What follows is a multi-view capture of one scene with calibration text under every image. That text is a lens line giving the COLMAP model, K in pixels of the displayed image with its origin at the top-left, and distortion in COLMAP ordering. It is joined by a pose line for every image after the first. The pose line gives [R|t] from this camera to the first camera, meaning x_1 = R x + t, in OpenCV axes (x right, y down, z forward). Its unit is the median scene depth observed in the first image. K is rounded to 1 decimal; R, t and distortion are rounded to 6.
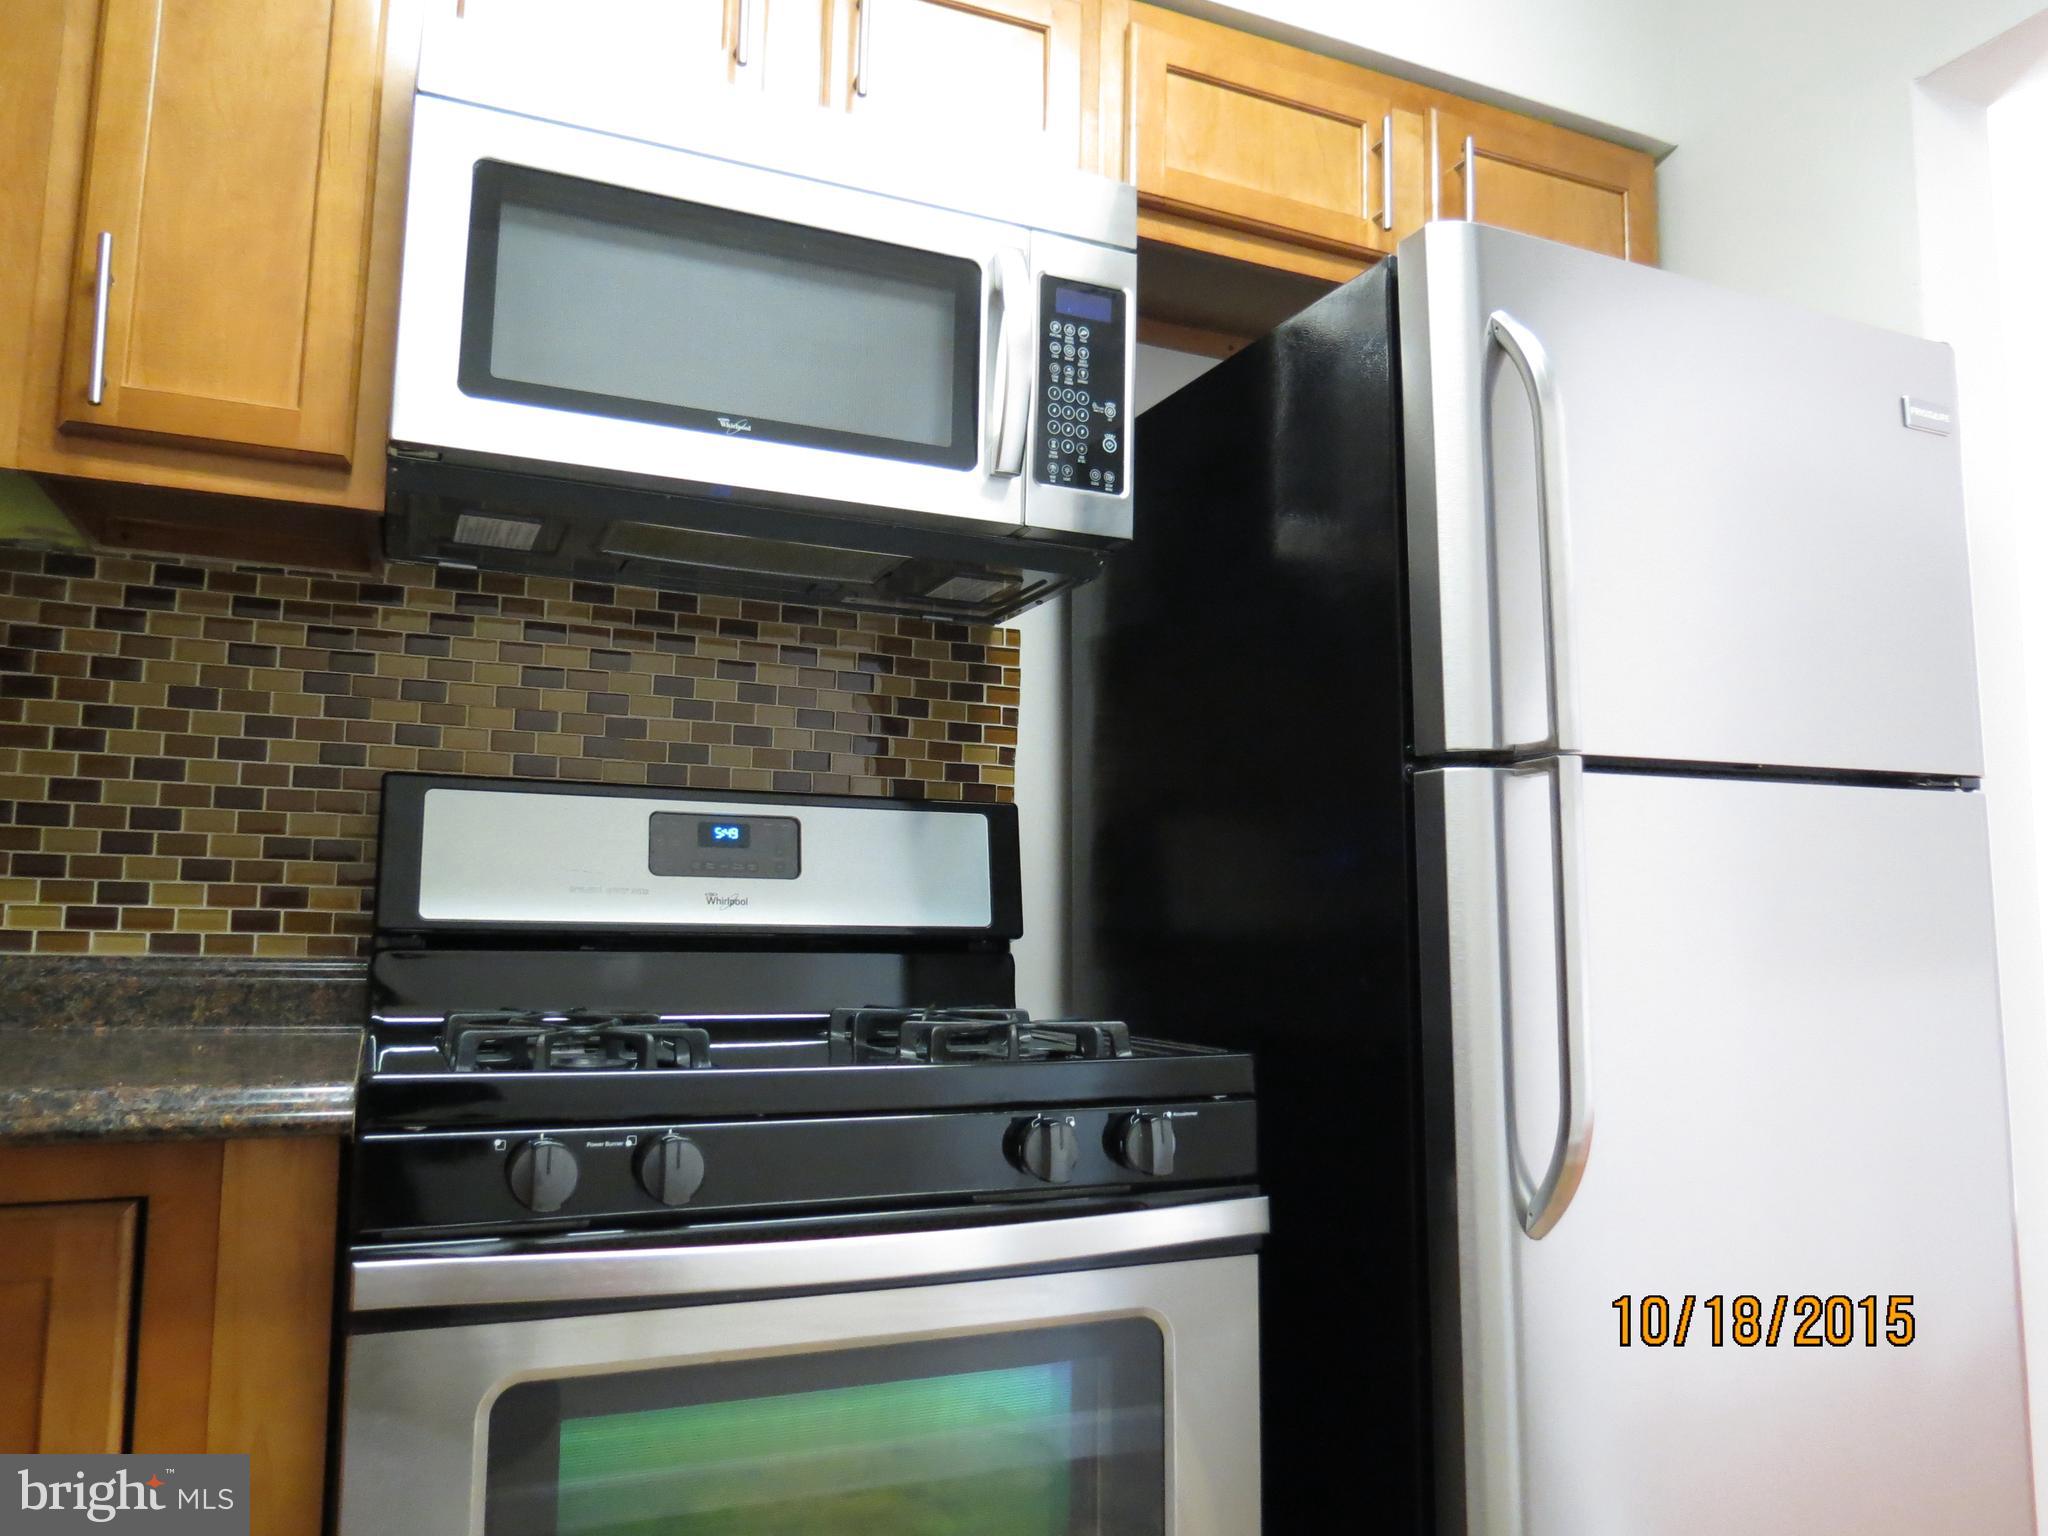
lens RADIAL K [[1449.1, 0, 1032.2], [0, 1449.1, 773.3], [0, 0, 1]] dist [-0.025225, 0.005279]
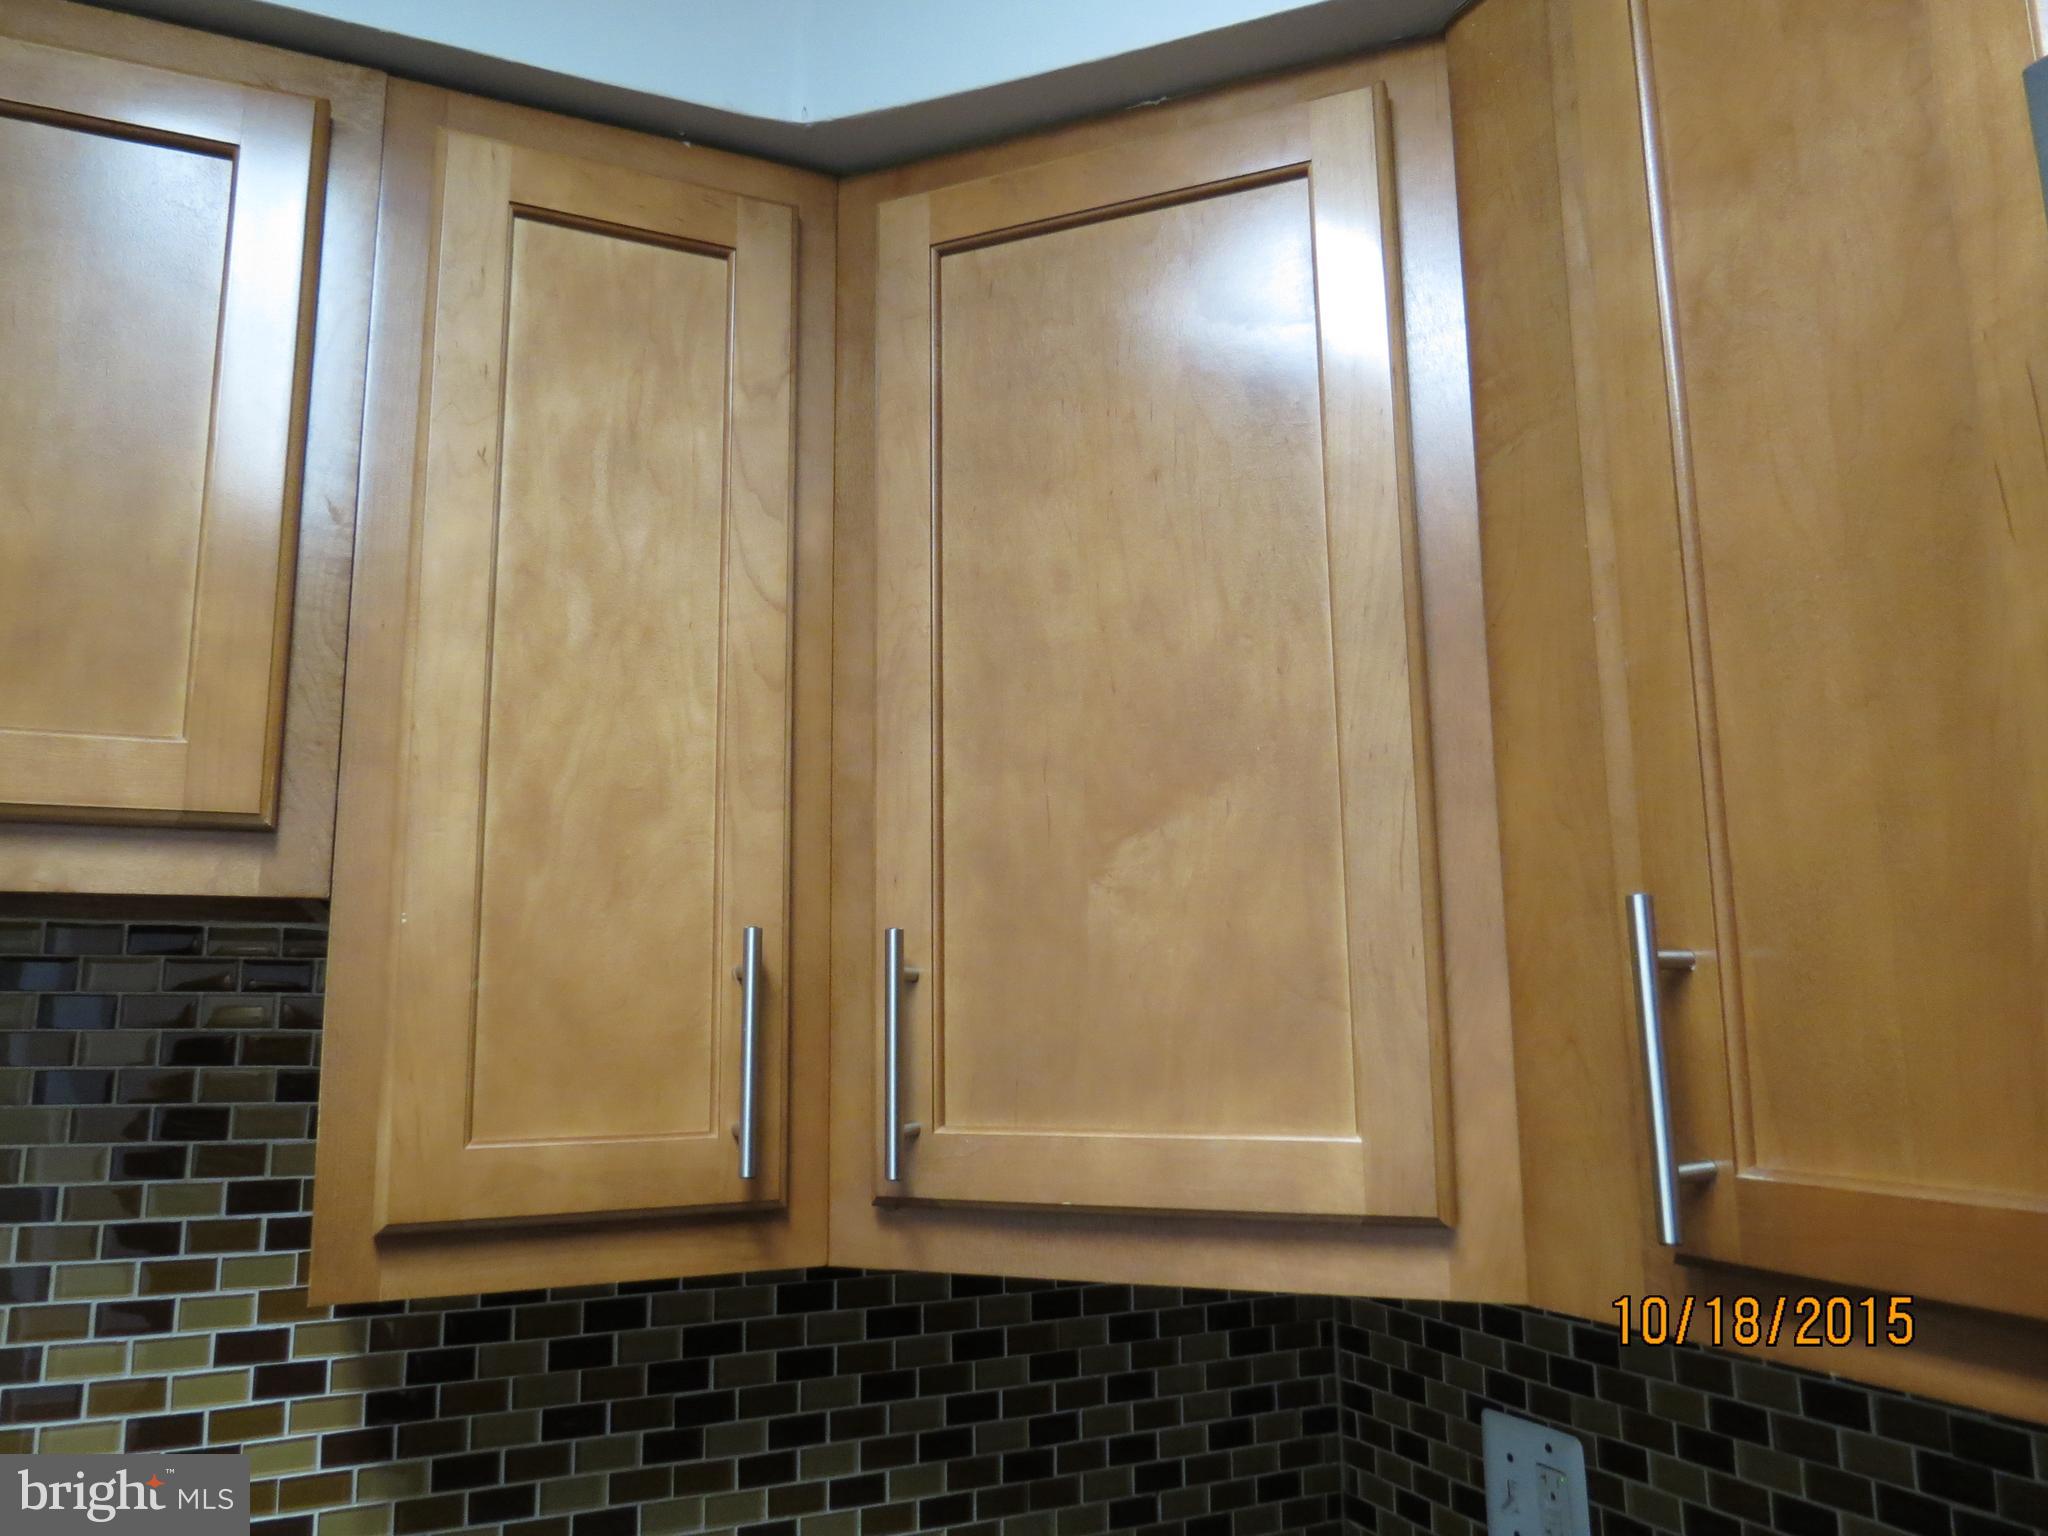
lens RADIAL K [[1449.1, 0, 1032.2], [0, 1449.1, 773.3], [0, 0, 1]] dist [-0.025225, 0.005279]
pose [[0.001496, -0.177960, -0.984037, -0.099403], [0.123896, 0.976489, -0.176406, -0.287409], [0.992294, -0.121654, 0.023509, 0.624323]]
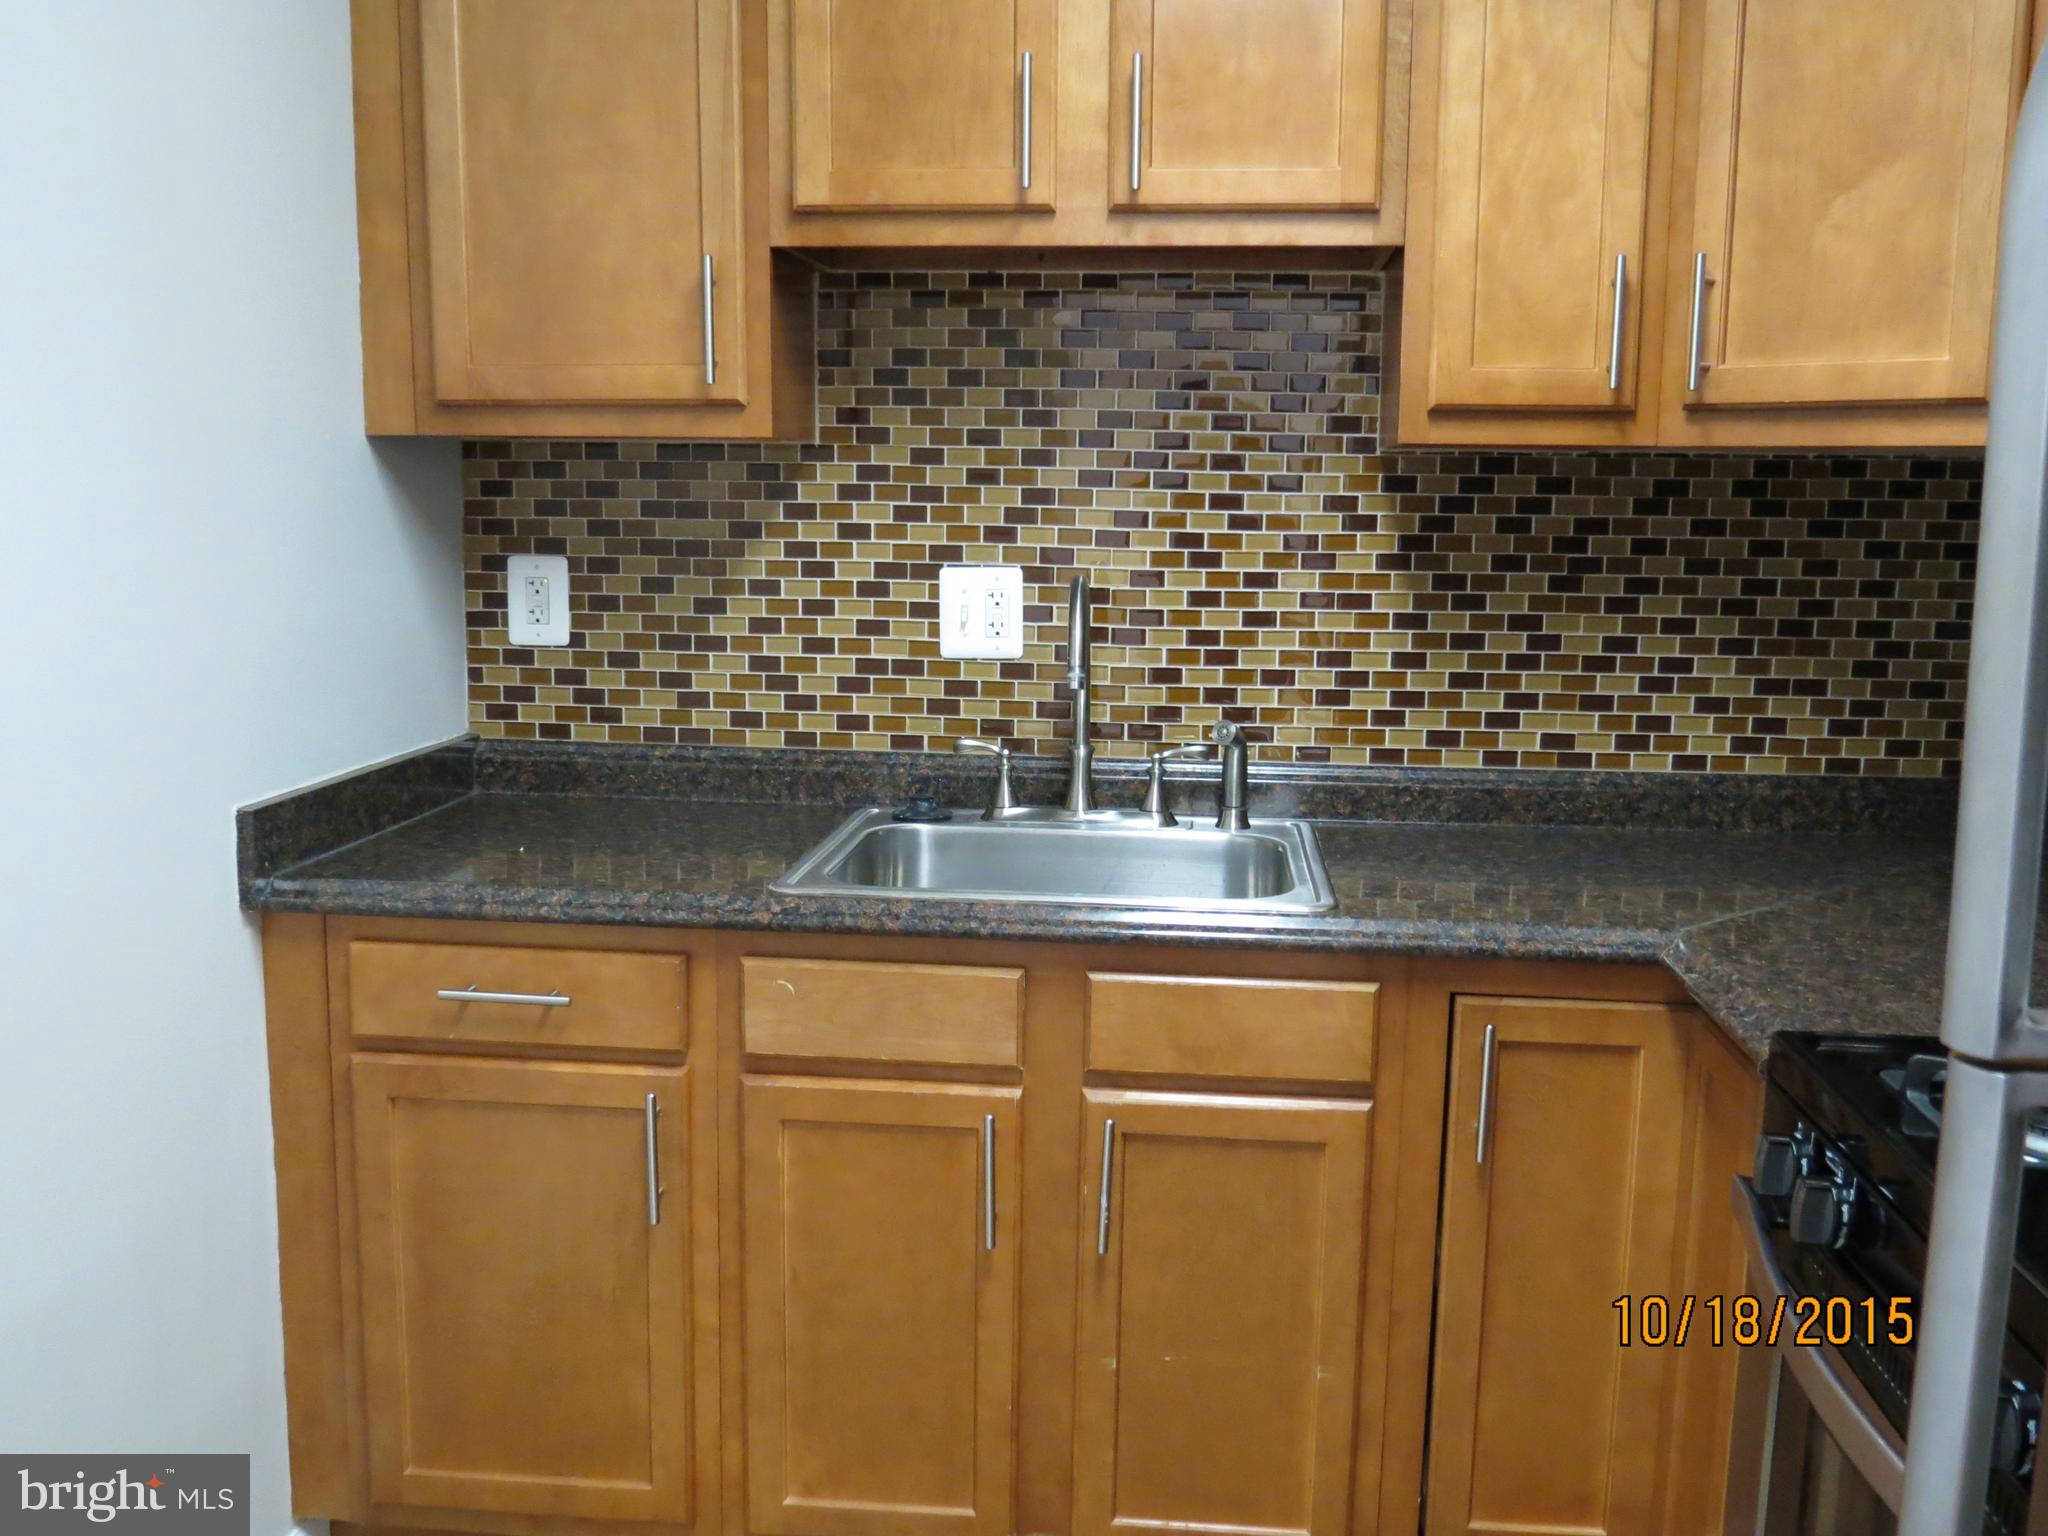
lens RADIAL K [[1823.3, 0, 1018.4], [0, 1823.3, 773.3], [0, 0, 1]] dist [-0.049071, 0.019482]
pose [[-0.496282, 0.116946, -0.860249, 0.719360], [0.079381, 0.992848, 0.089176, -0.120708], [0.864525, -0.024031, -0.502015, 0.792579]]
